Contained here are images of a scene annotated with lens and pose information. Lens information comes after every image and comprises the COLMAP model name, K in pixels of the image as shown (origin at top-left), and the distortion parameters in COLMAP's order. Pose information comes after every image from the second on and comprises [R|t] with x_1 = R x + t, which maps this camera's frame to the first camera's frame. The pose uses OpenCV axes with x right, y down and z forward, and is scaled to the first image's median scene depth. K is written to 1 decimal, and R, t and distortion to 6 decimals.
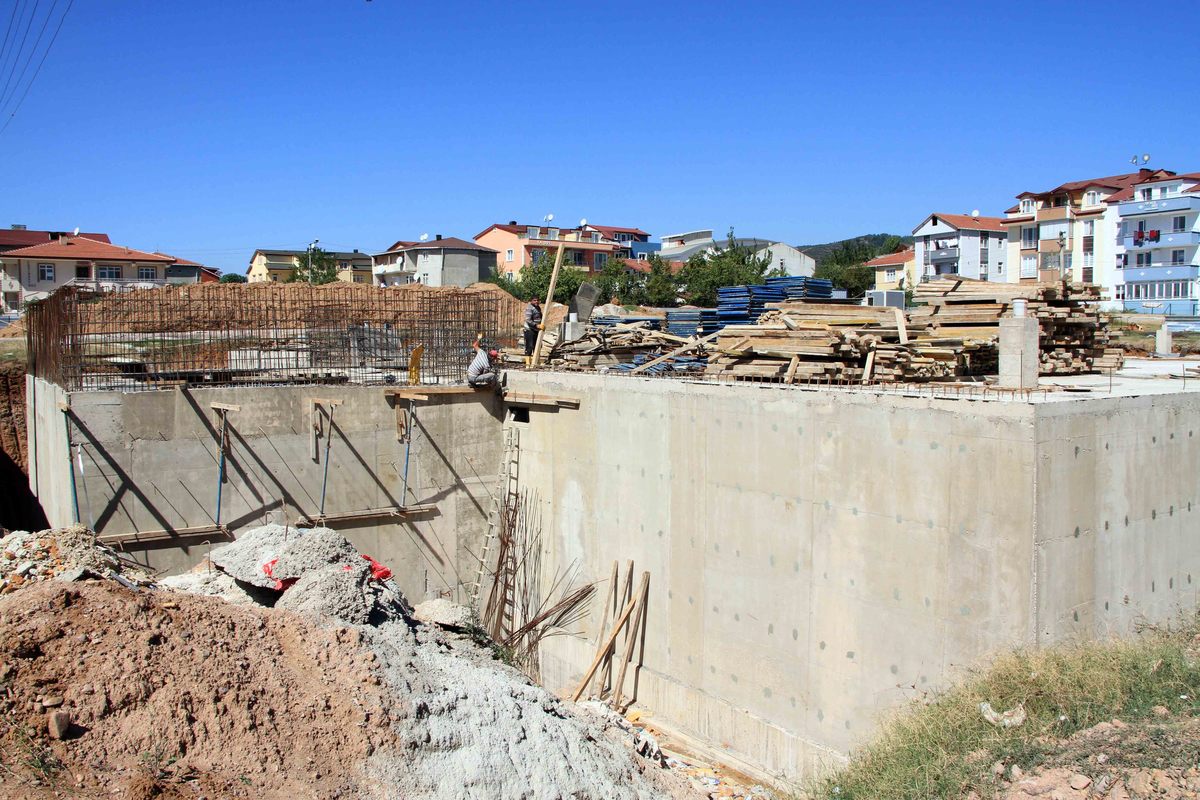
lens RADIAL K [[988.9, 0, 600.0], [0, 988.9, 400.0], [0, 0, 1]] dist [-0.180031, 0.163253]
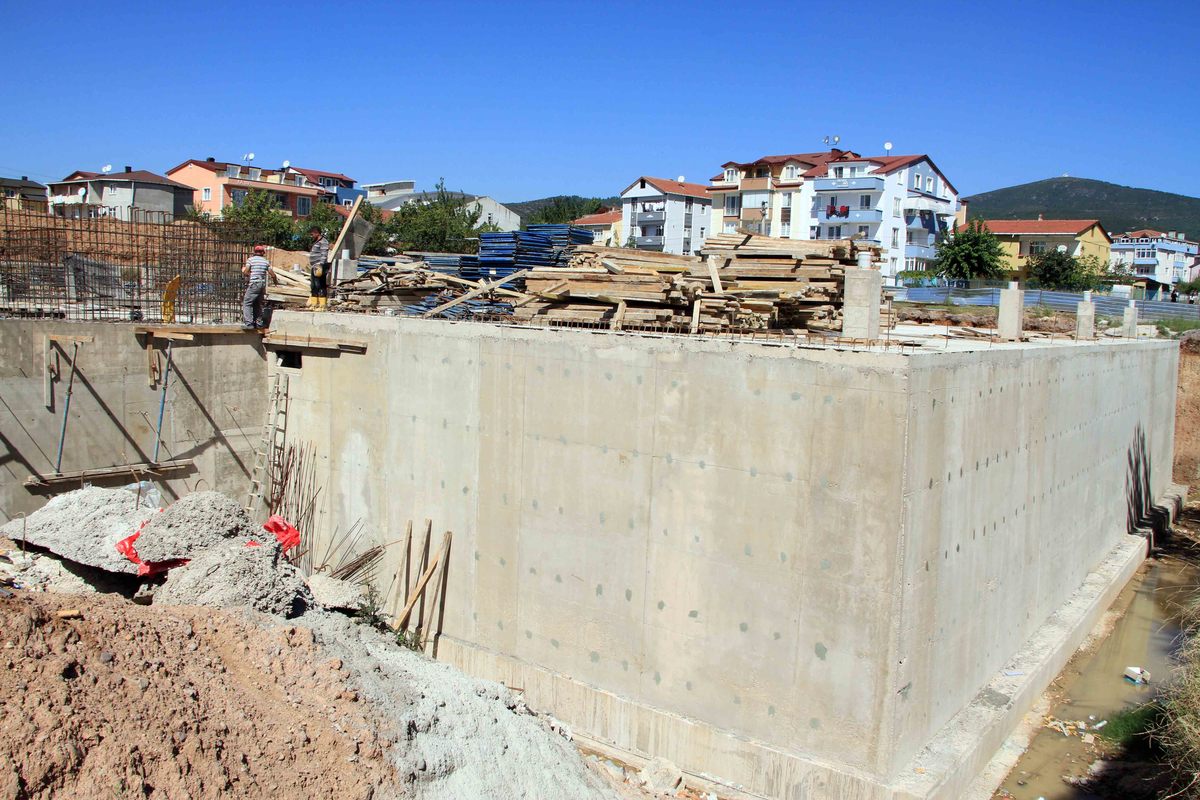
lens RADIAL K [[988.9, 0, 600.0], [0, 988.9, 400.0], [0, 0, 1]] dist [-0.180031, 0.163253]
pose [[0.951776, 0.009418, 0.306650, -0.092733], [-0.023381, 0.998848, 0.041893, 0.009104], [-0.305902, -0.047043, 0.950900, 0.081961]]
